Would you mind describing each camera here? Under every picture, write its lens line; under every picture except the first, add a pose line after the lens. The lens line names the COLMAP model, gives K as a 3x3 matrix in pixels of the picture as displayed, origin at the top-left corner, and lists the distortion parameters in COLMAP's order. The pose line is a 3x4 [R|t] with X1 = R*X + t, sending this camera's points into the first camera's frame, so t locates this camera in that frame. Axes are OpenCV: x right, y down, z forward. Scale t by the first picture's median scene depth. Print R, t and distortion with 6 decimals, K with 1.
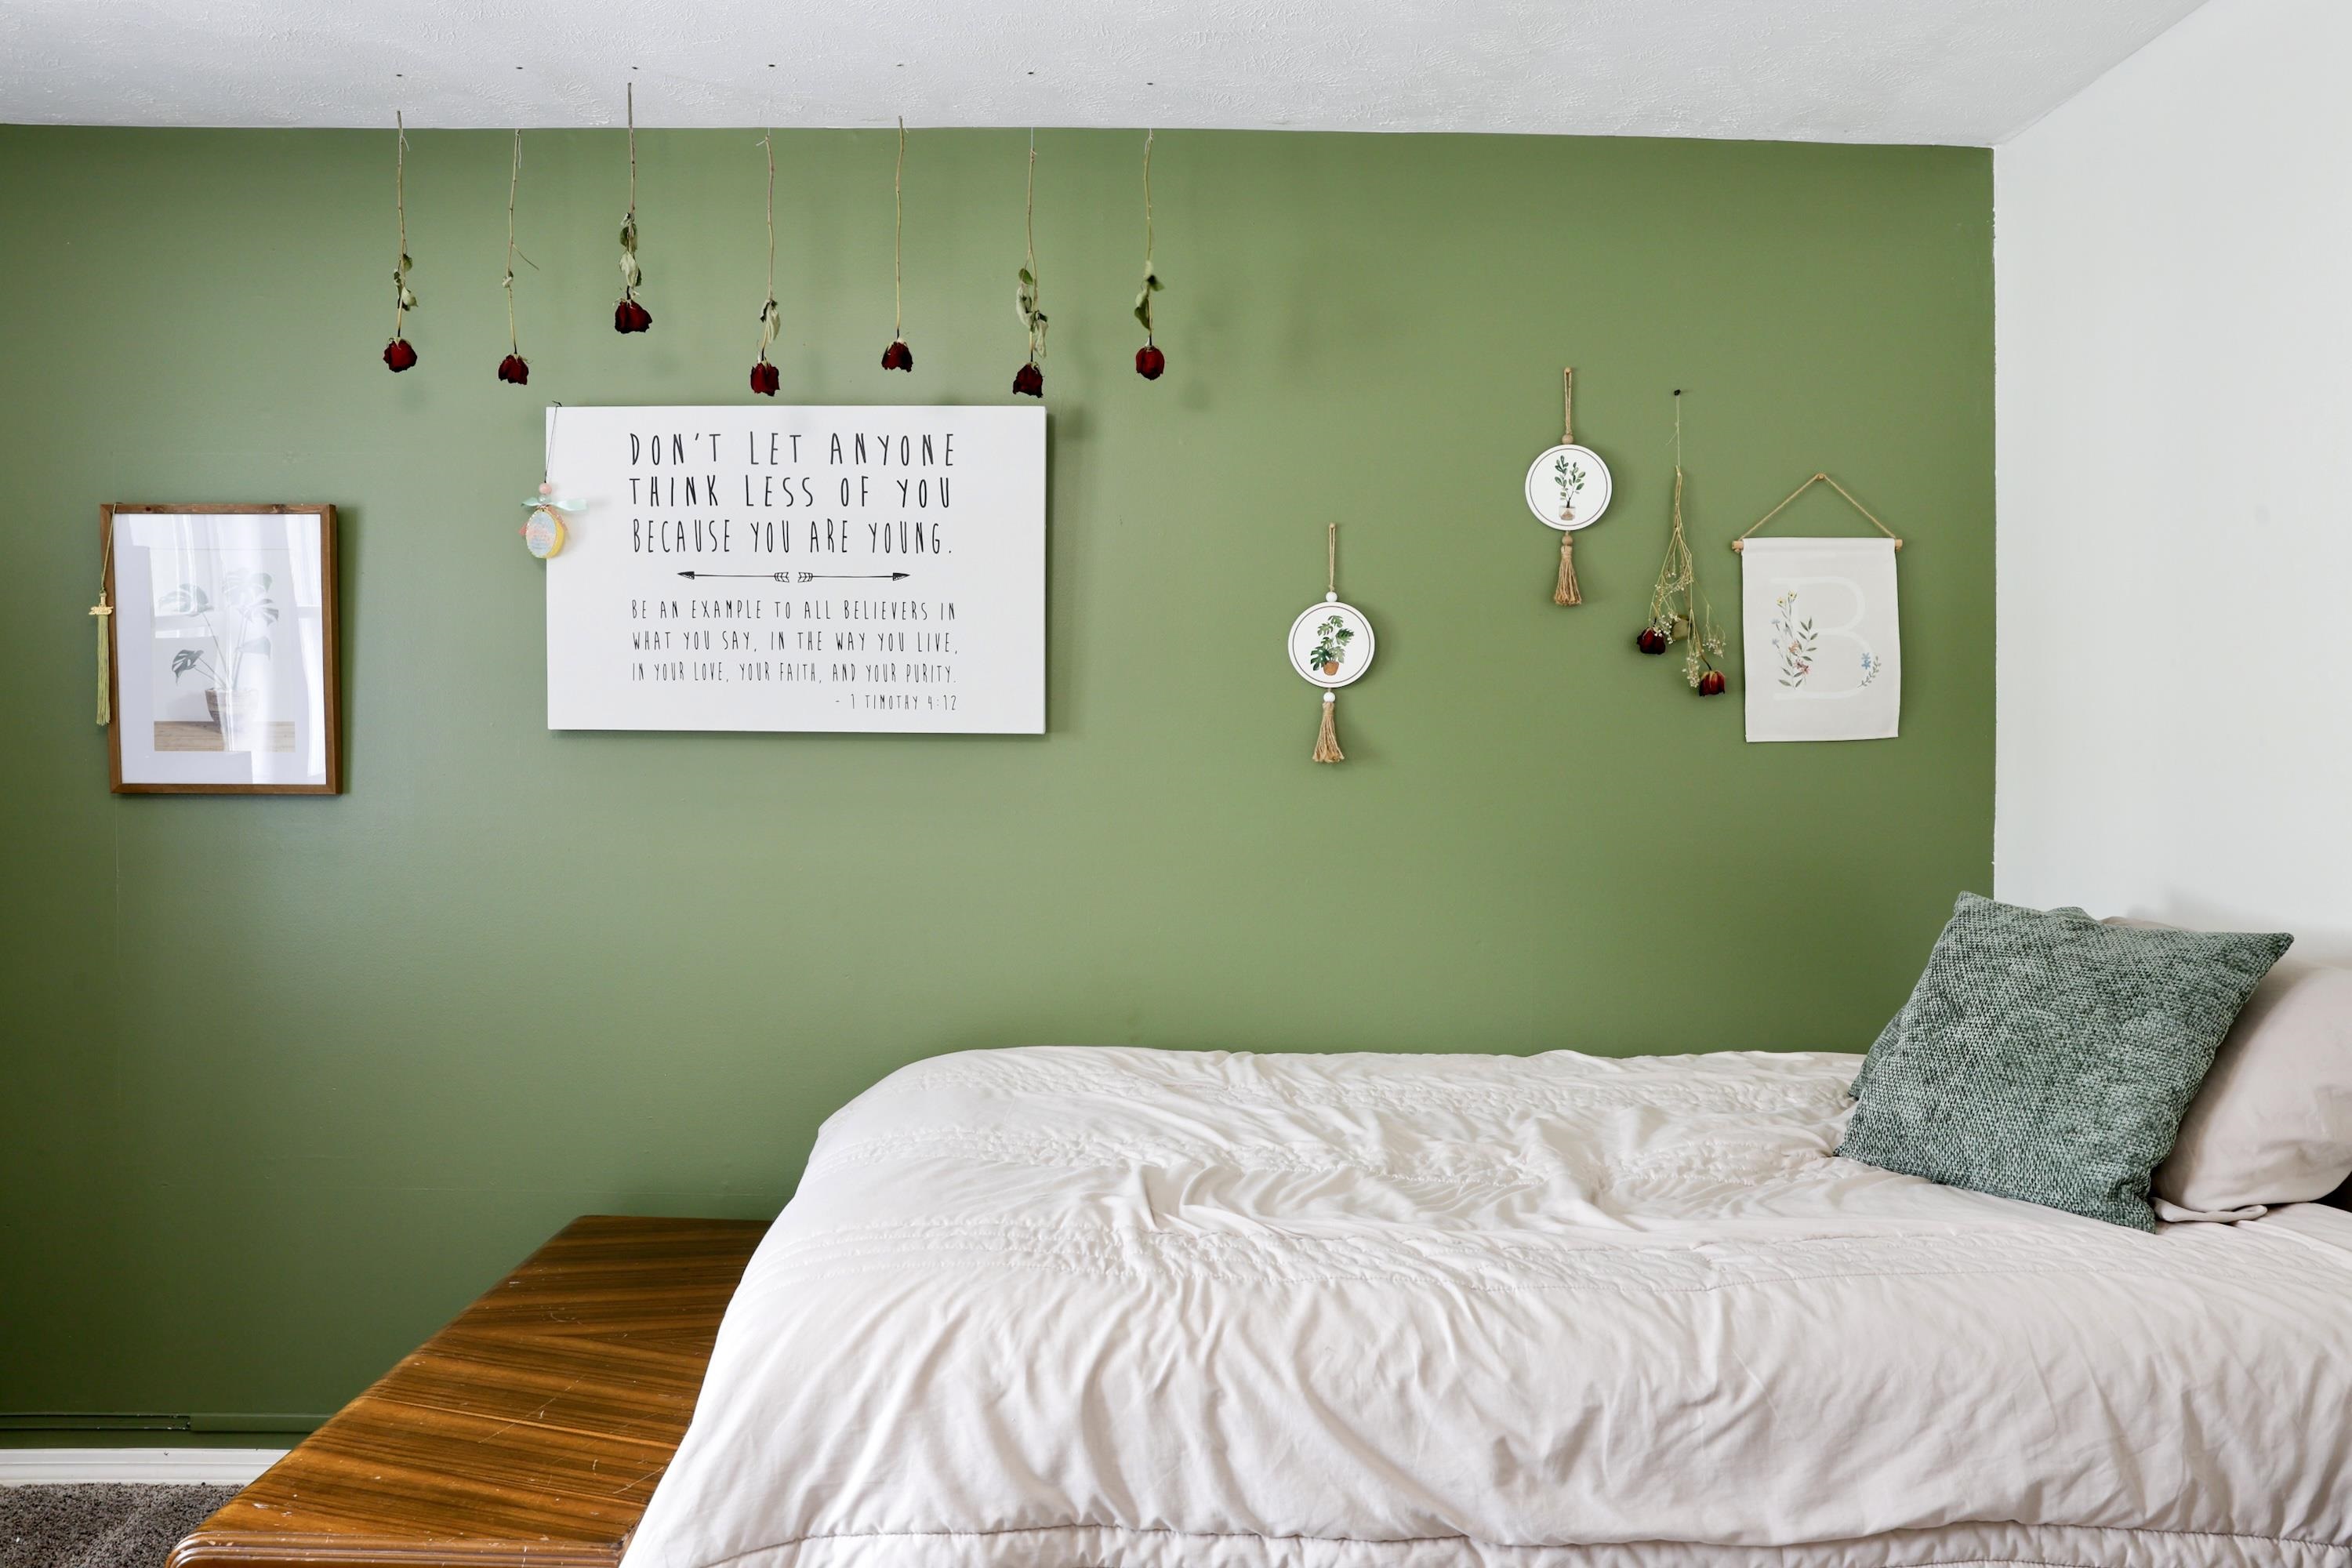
lens RADIAL K [[1697.2, 0, 1180.6], [0, 1697.2, 755.1], [0, 0, 1]] dist [-0.092903, 0.080075]
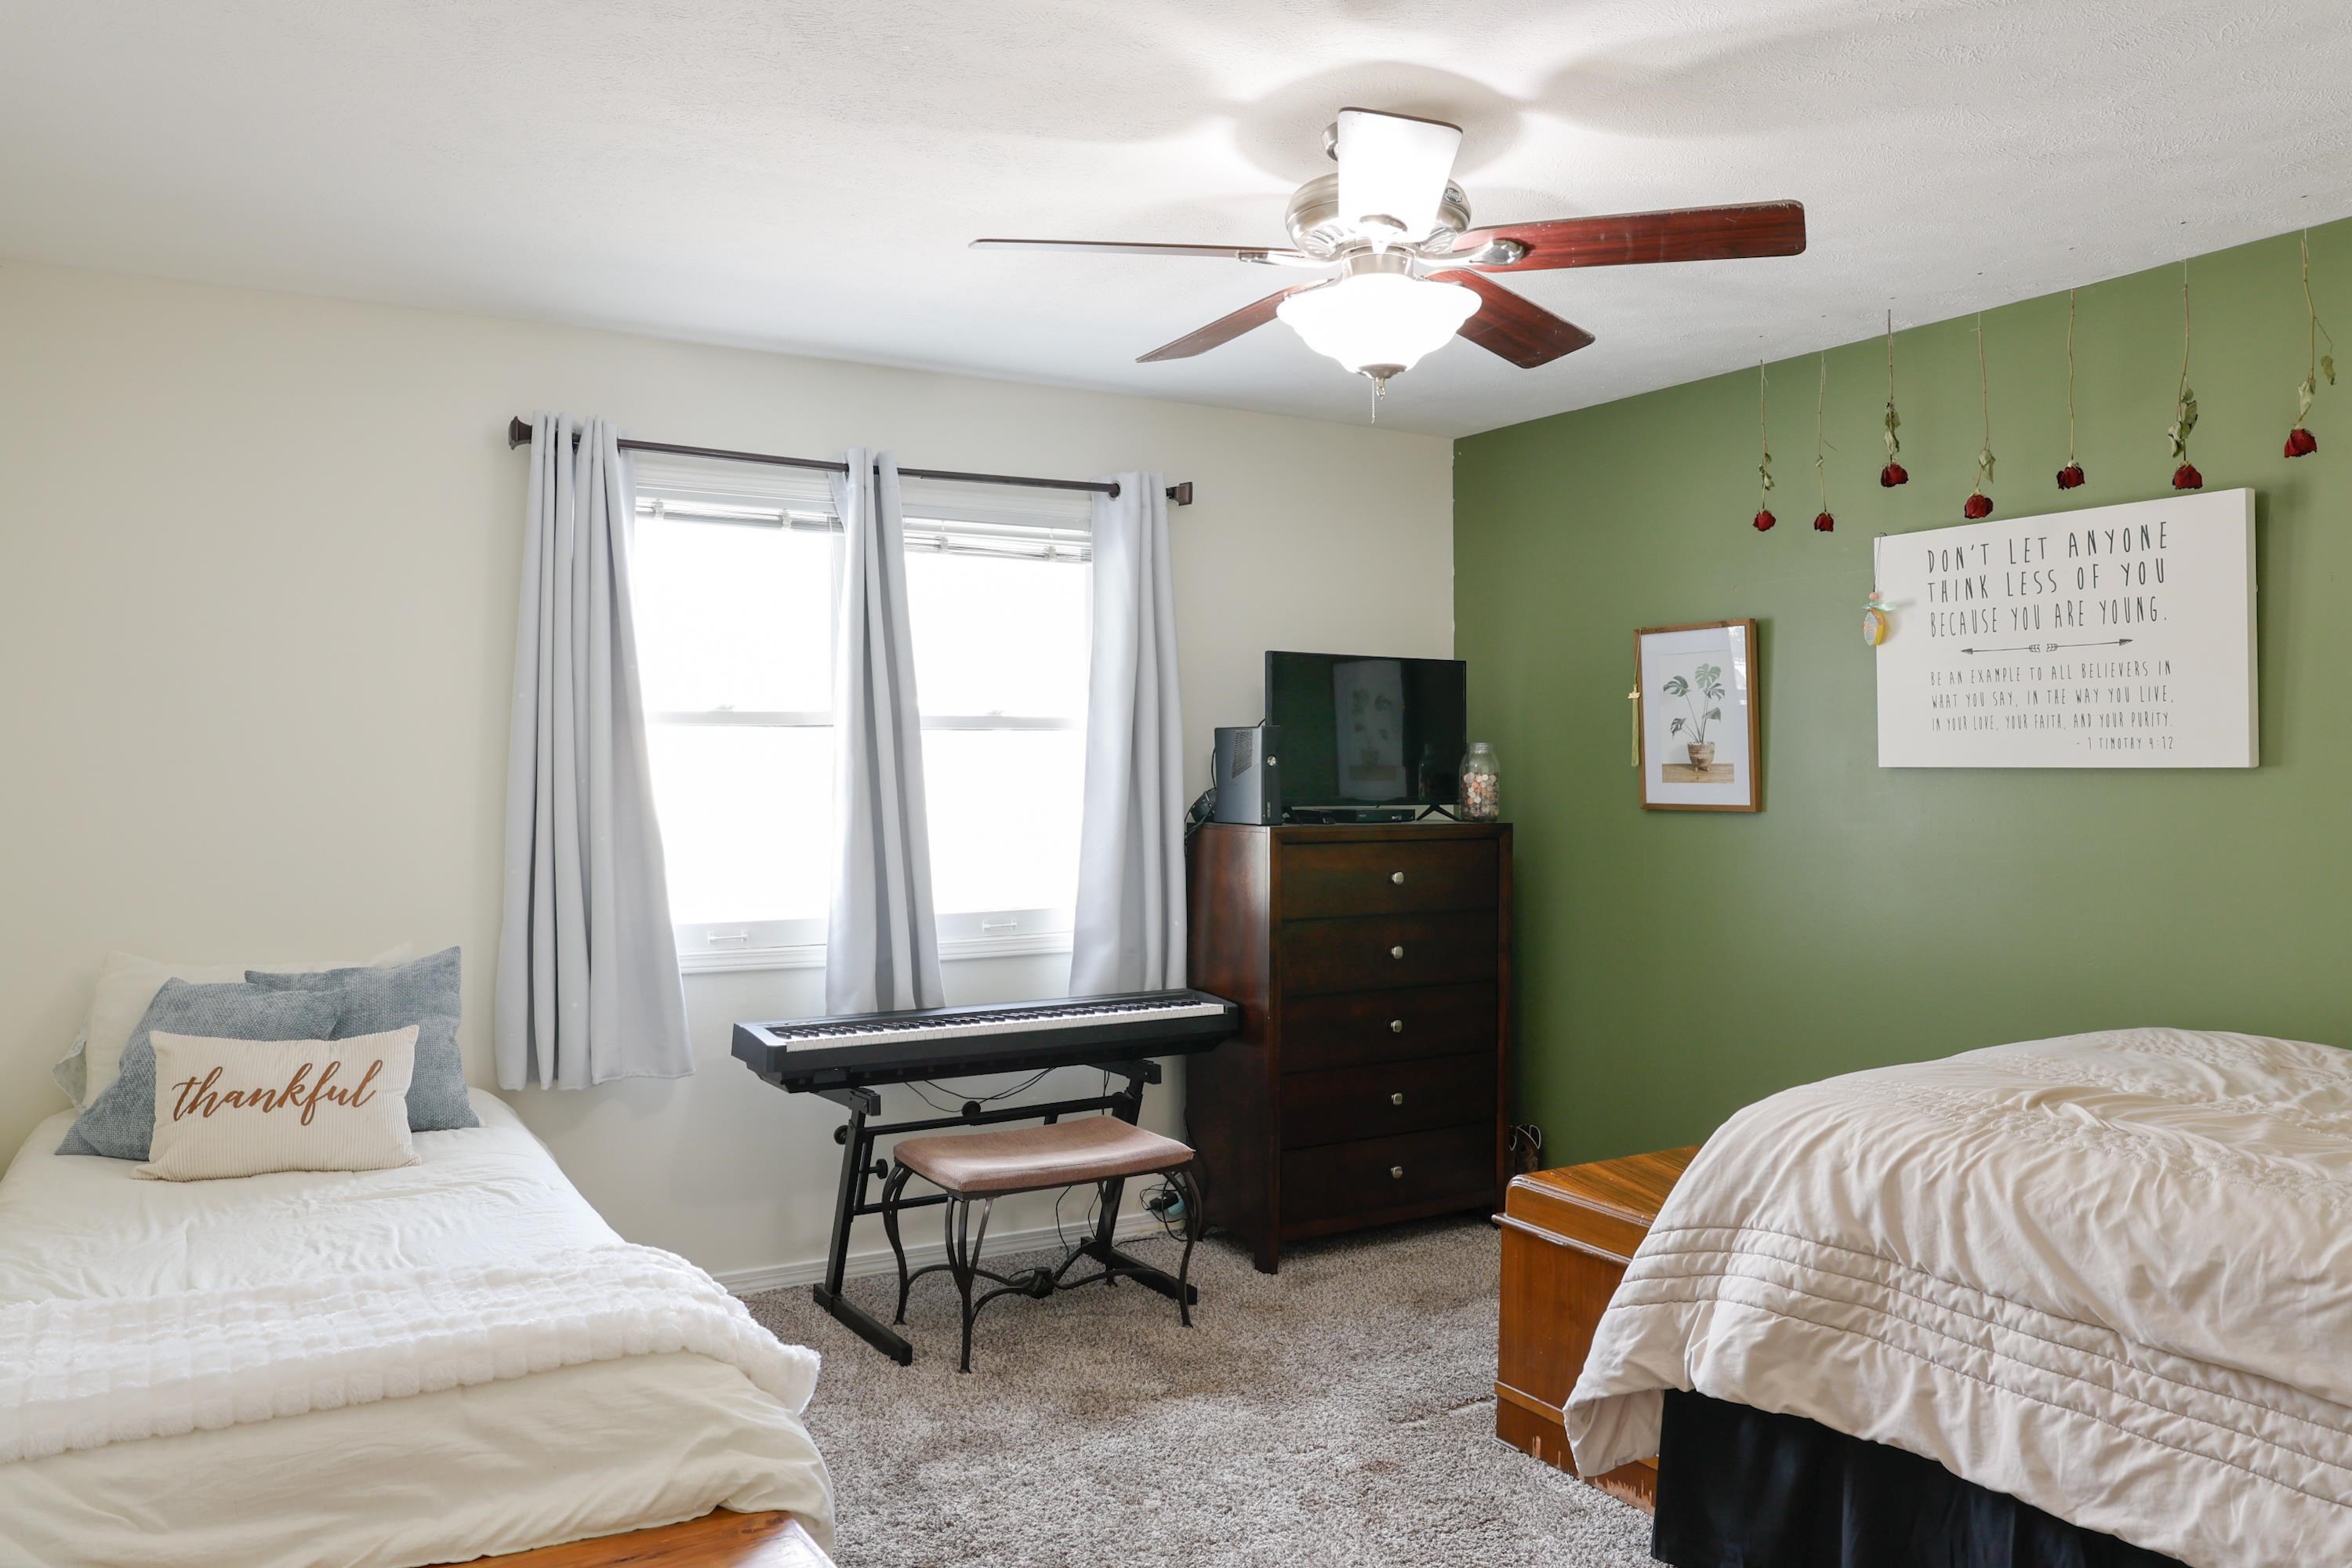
lens RADIAL K [[1697.2, 0, 1180.6], [0, 1697.2, 755.1], [0, 0, 1]] dist [-0.092903, 0.080075]
pose [[0.515583, -0.014178, -0.856722, 0.945035], [-0.009104, 0.999716, -0.022024, 0.019210], [0.856791, 0.019155, 0.515308, -0.399377]]
